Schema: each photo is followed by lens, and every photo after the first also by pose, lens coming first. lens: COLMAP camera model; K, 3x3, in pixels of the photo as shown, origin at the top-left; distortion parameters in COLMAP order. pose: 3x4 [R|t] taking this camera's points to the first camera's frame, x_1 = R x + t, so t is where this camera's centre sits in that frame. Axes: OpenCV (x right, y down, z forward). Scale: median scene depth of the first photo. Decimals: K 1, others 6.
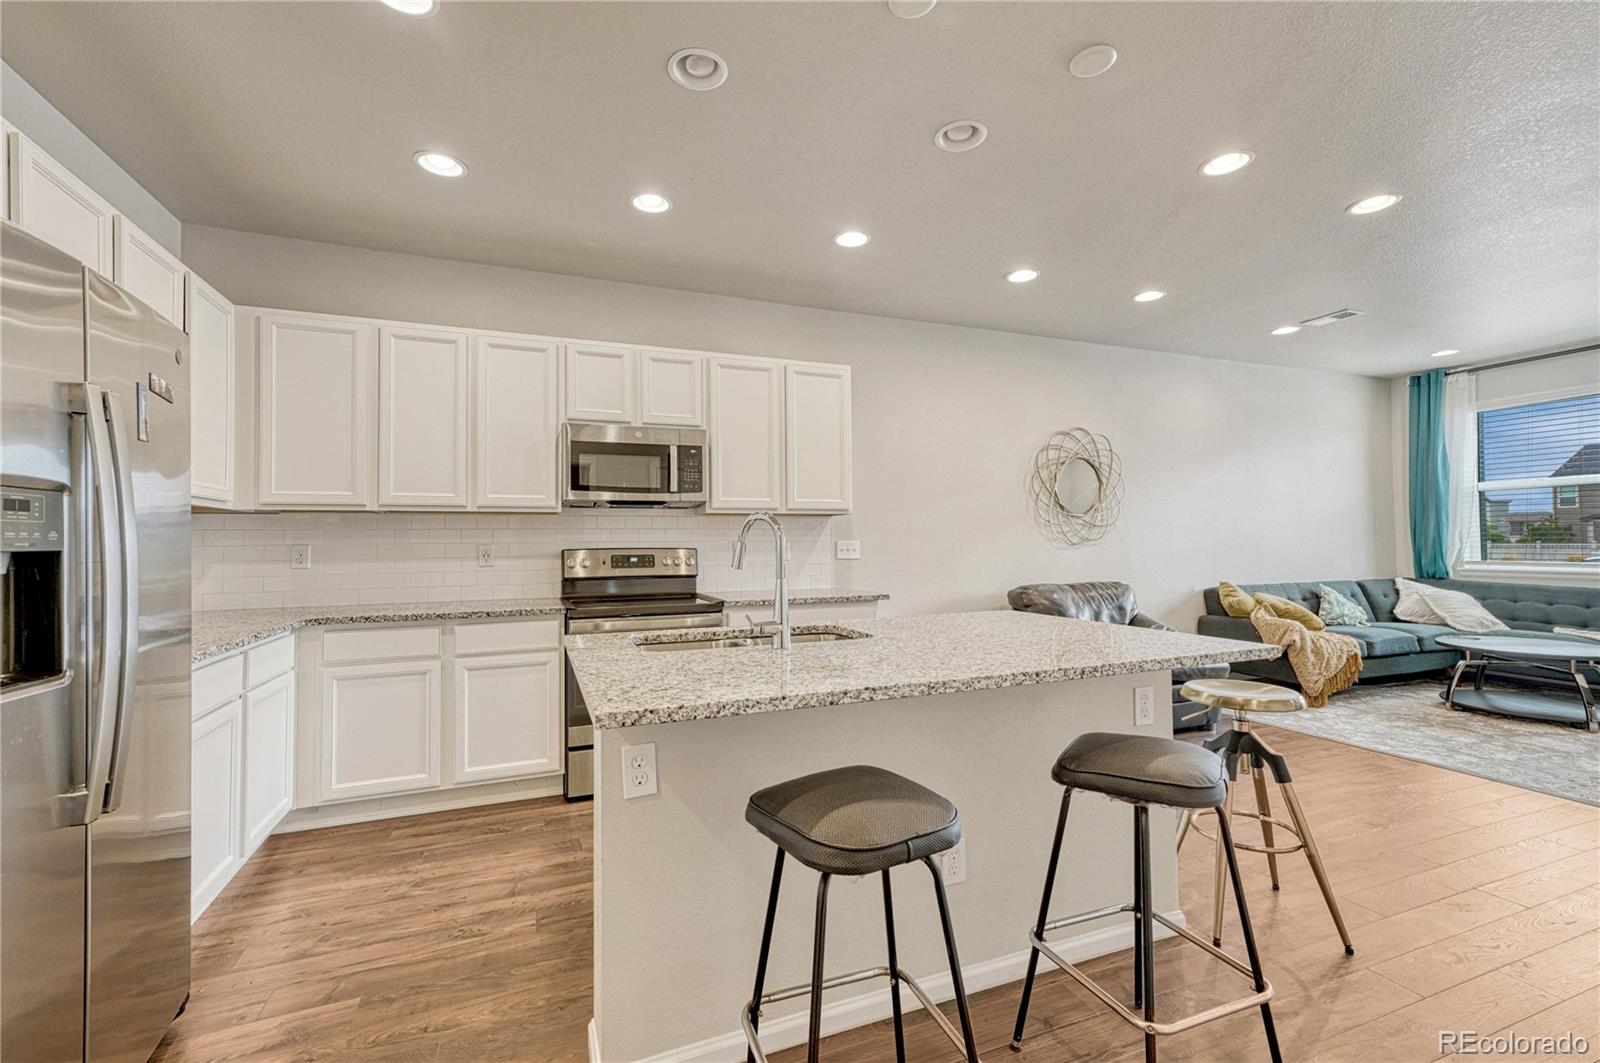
lens RADIAL K [[676.0, 0, 800.0], [0, 676.0, 531.5], [0, 0, 1]] dist [0.014382, 0.000489]
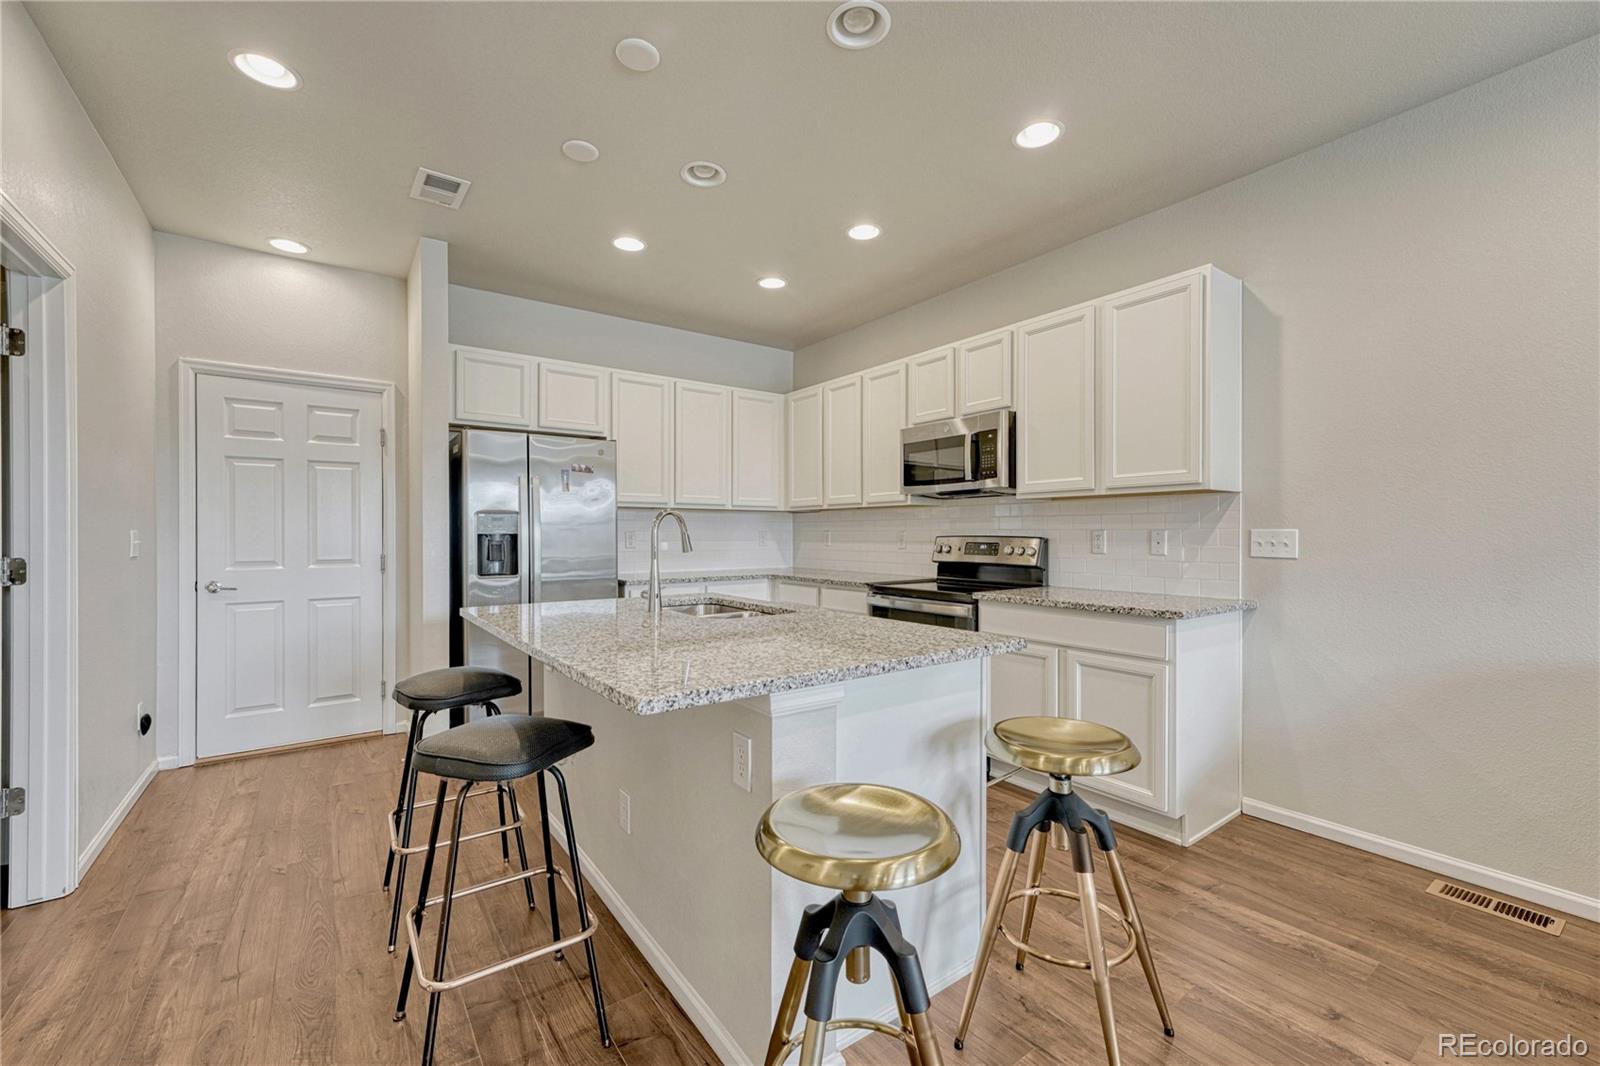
lens RADIAL K [[653.8, 0, 798.8], [0, 653.8, 535.2], [0, 0, 1]] dist [0.000755, -0.000068]
pose [[0.244705, 0.010773, -0.969538, 0.511466], [0.016916, 0.999739, 0.015378, 0.002834], [0.969450, -0.020164, 0.244459, 0.385031]]
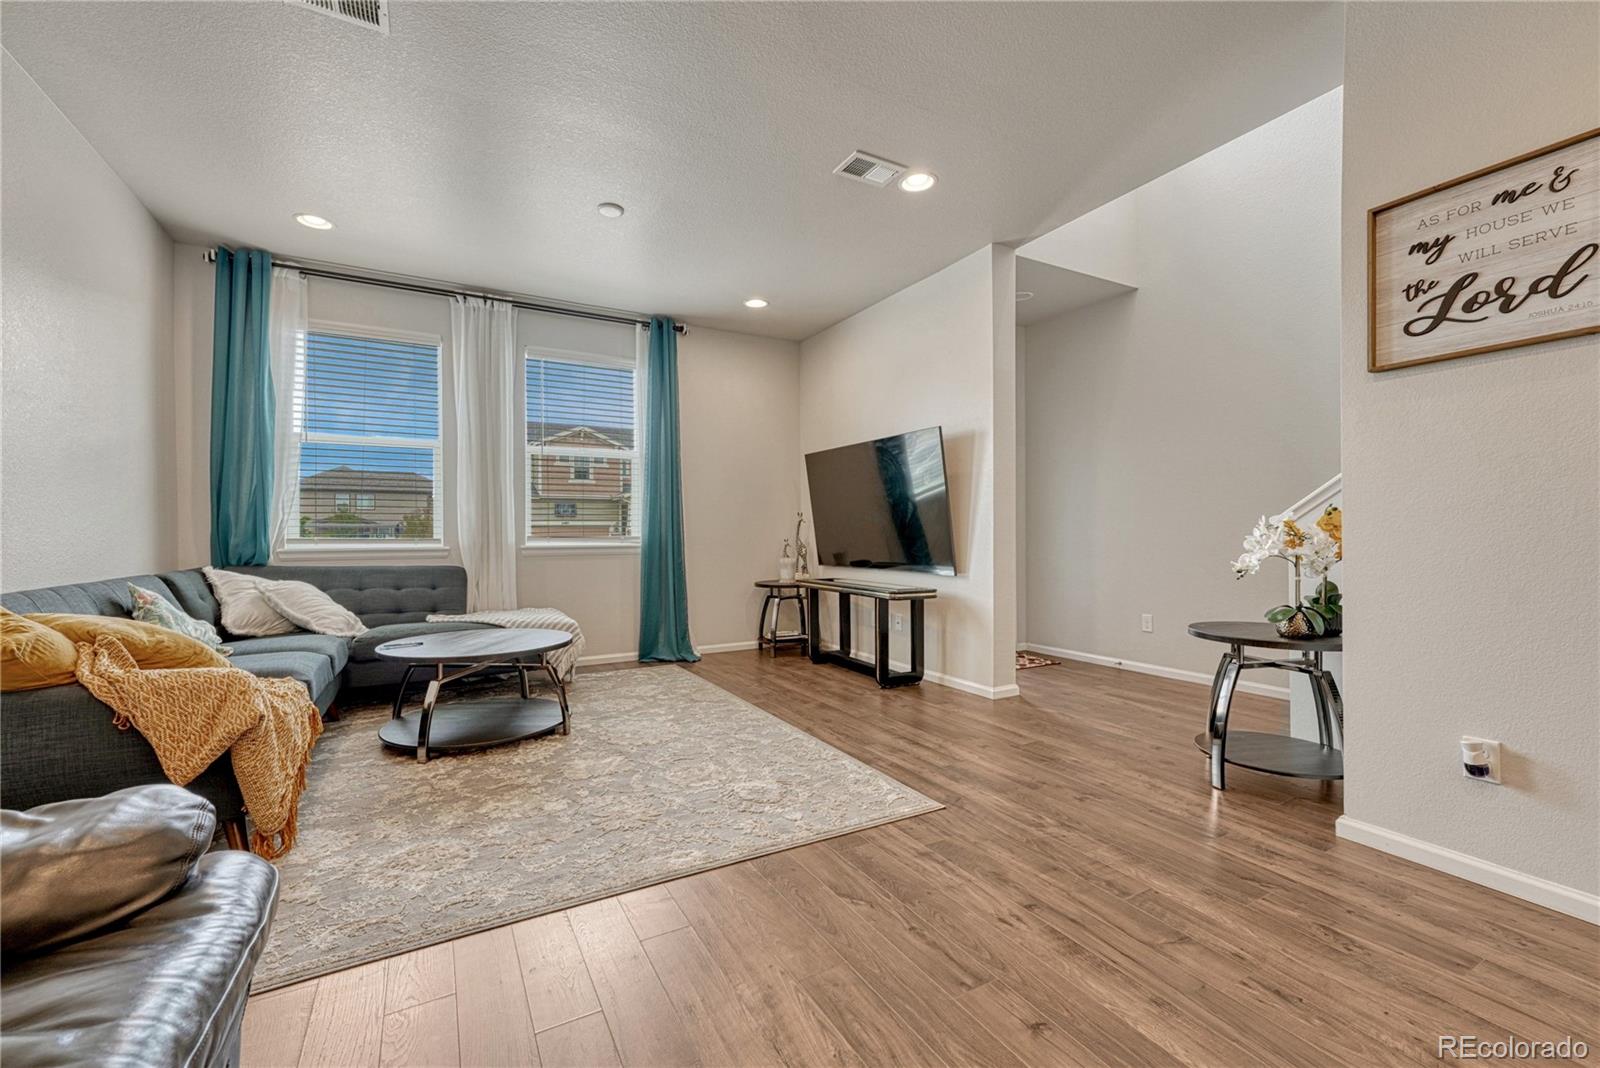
lens RADIAL K [[663.7, 0, 794.5], [0, 663.7, 531.1], [0, 0, 1]] dist [0.013672, 0.000220]
pose [[-0.126352, 0.016587, 0.991847, 0.283130], [-0.009971, 0.999788, -0.017990, 0.053590], [-0.991935, -0.012162, -0.126160, 0.723573]]
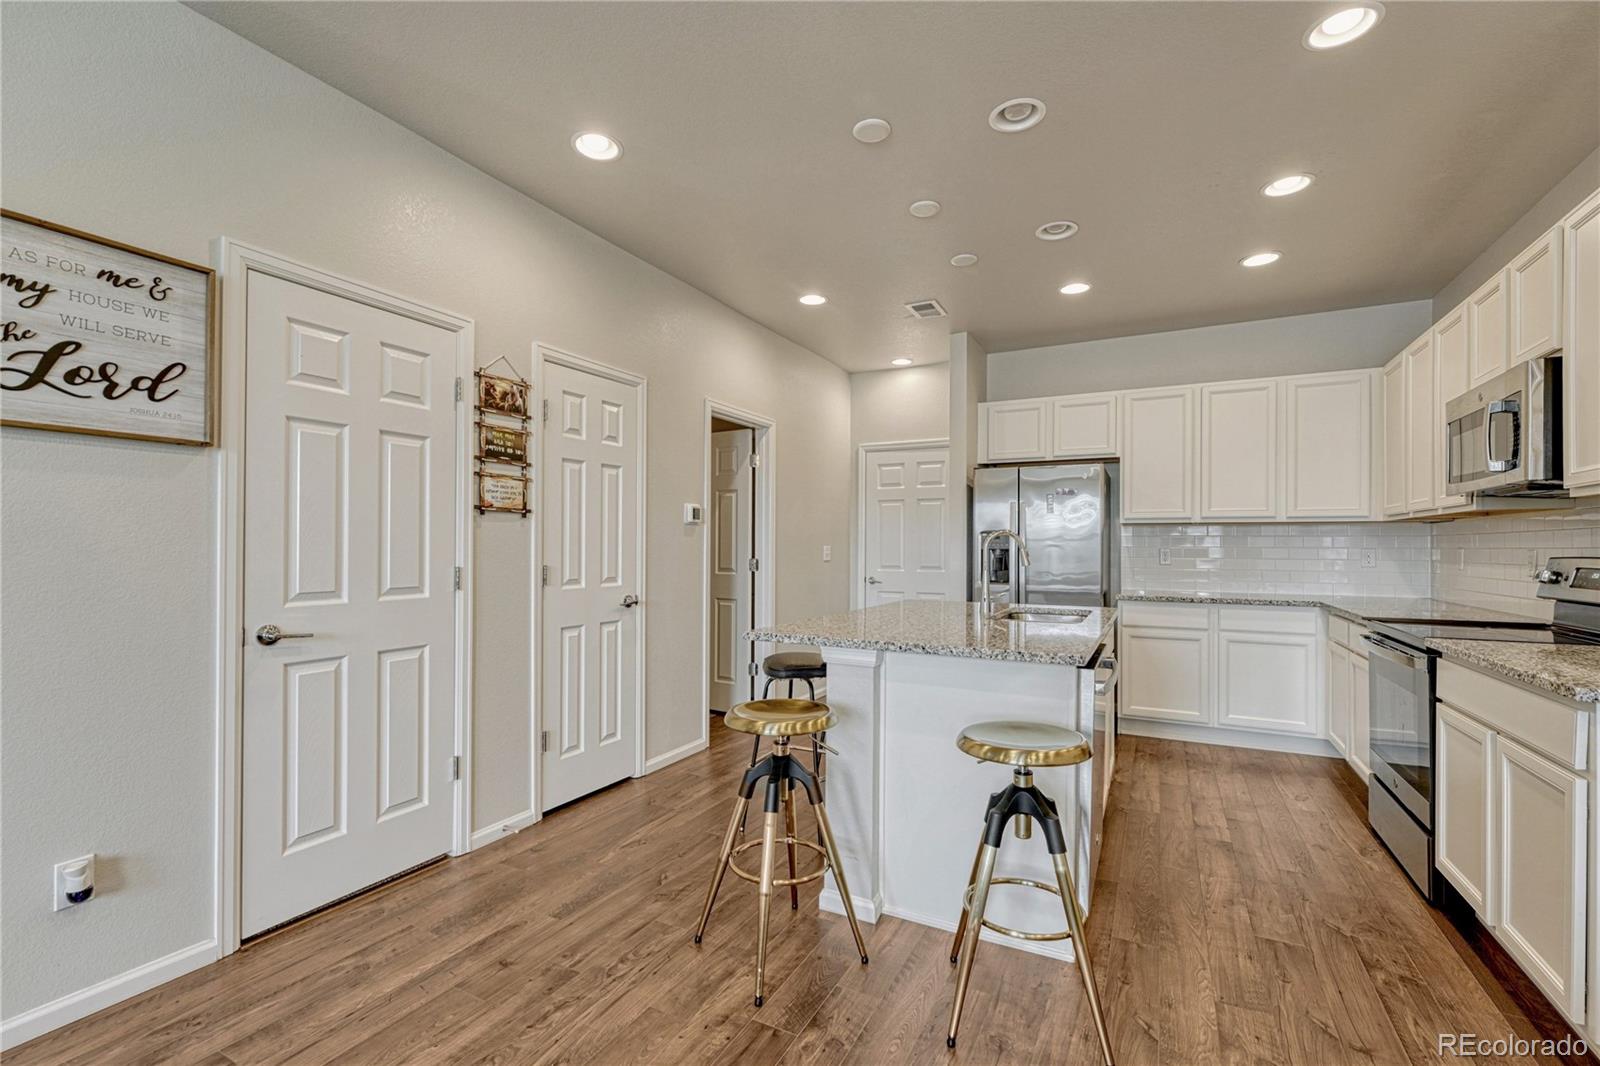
lens RADIAL K [[690.1, 0, 794.6], [0, 690.1, 547.3], [0, 0, 1]] dist [-0.003534, -0.000367]
pose [[-0.763860, 0.006457, -0.645350, 0.568727], [0.014737, 0.999864, -0.007440, 0.007113], [0.645214, -0.015194, -0.763851, 0.798182]]
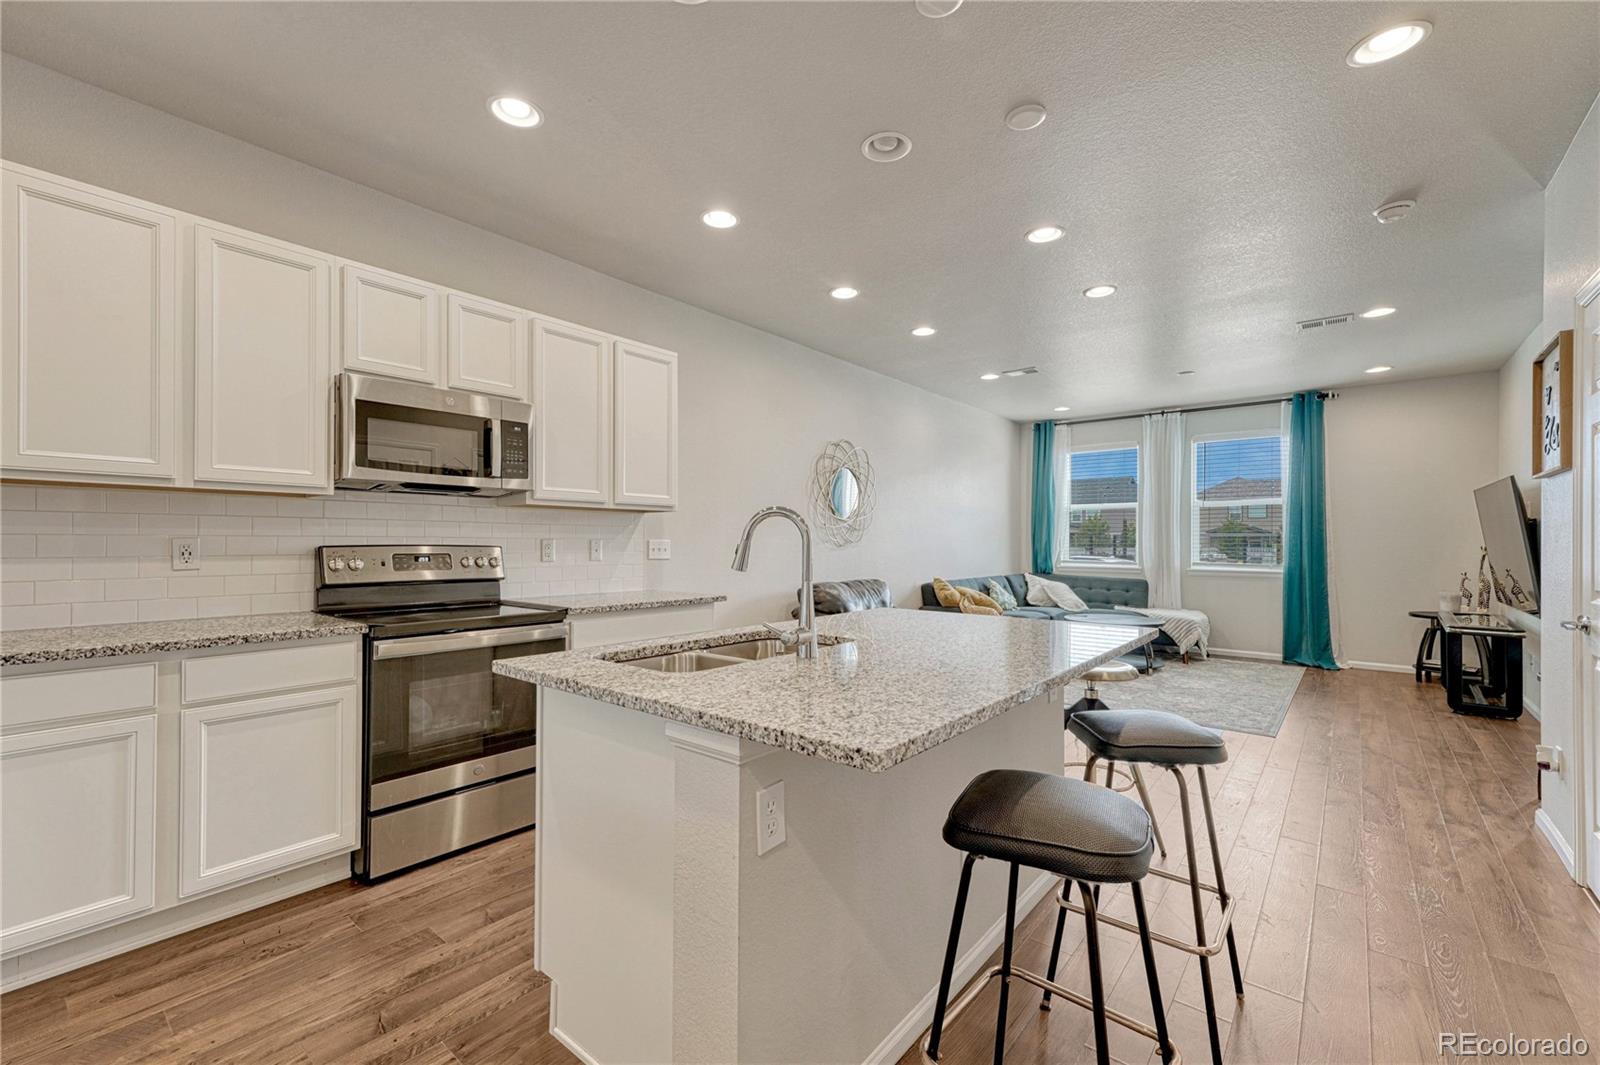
lens RADIAL K [[668.2, 0, 800.5], [0, 668.2, 539.1], [0, 0, 1]] dist [0.013342, 0.000403]
pose [[0.875695, 0.015509, 0.482615, -0.188909], [-0.021467, 0.999746, 0.006823, 0.002394], [-0.482387, -0.016335, 0.875806, 0.085271]]
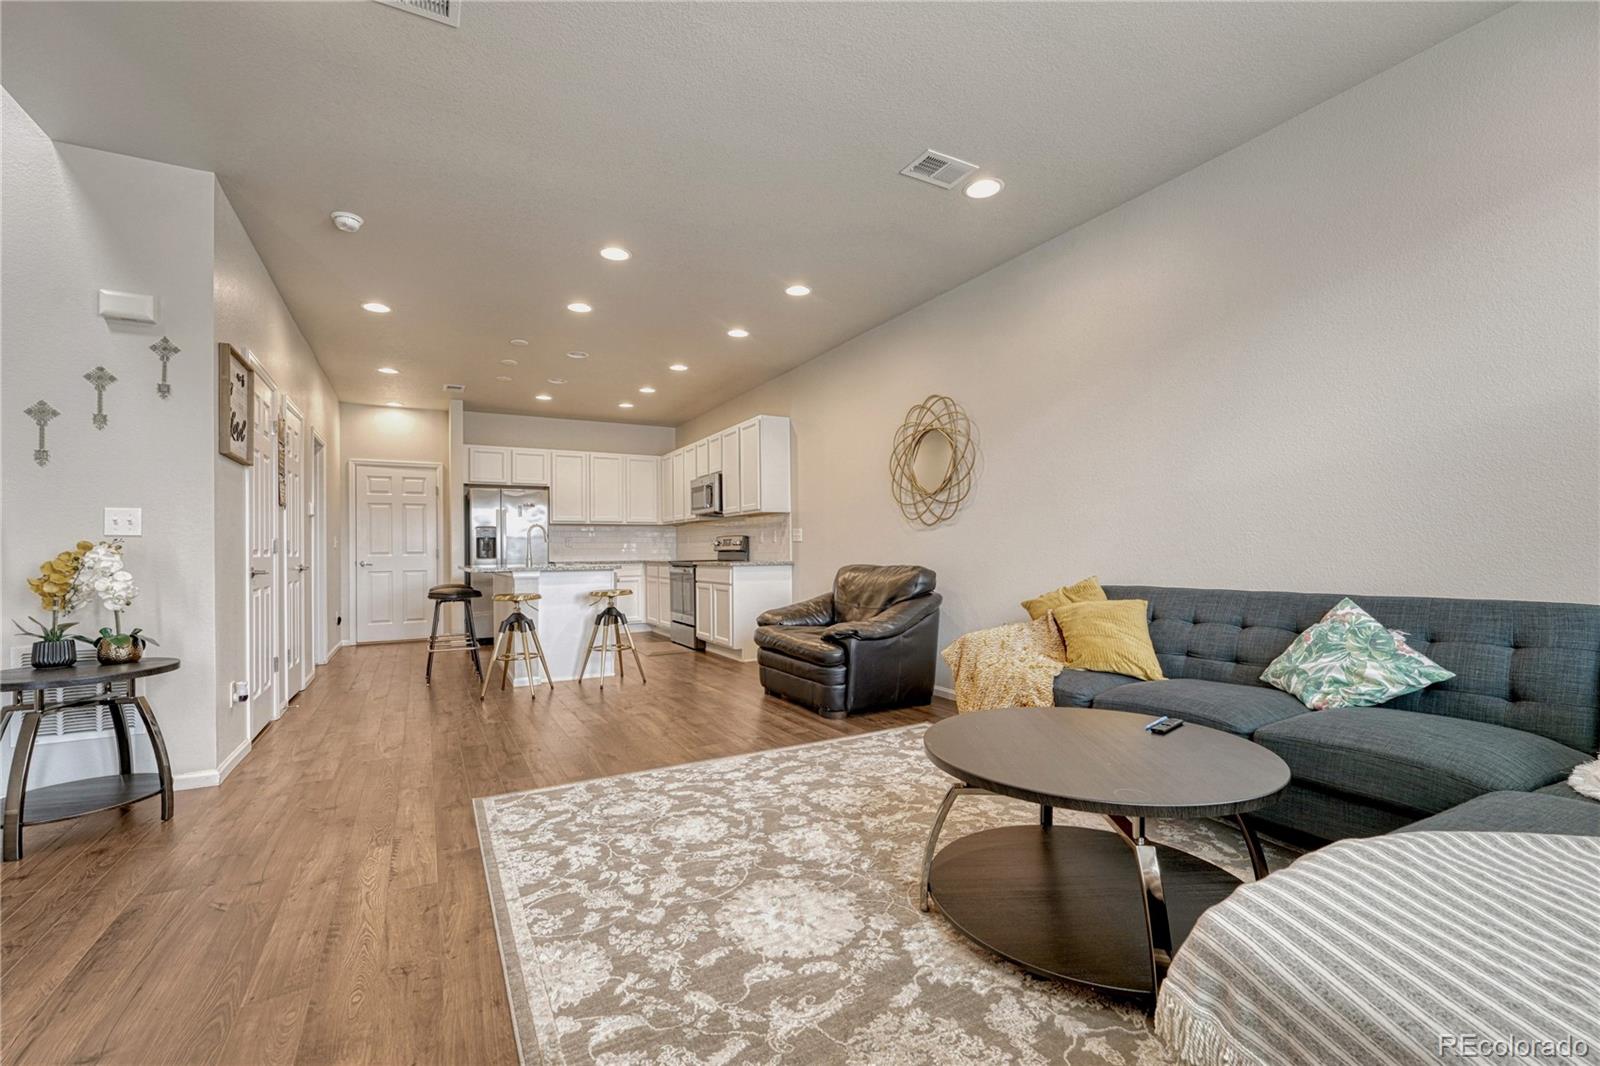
lens RADIAL K [[680.7, 0, 794.1], [0, 680.7, 543.1], [0, 0, 1]] dist [-0.002605, 0.000475]
pose [[0.122098, -0.003800, -0.992511, 1.374712], [0.028603, 0.999591, -0.000308, 0.040727], [0.992106, -0.028351, 0.122157, 0.751838]]
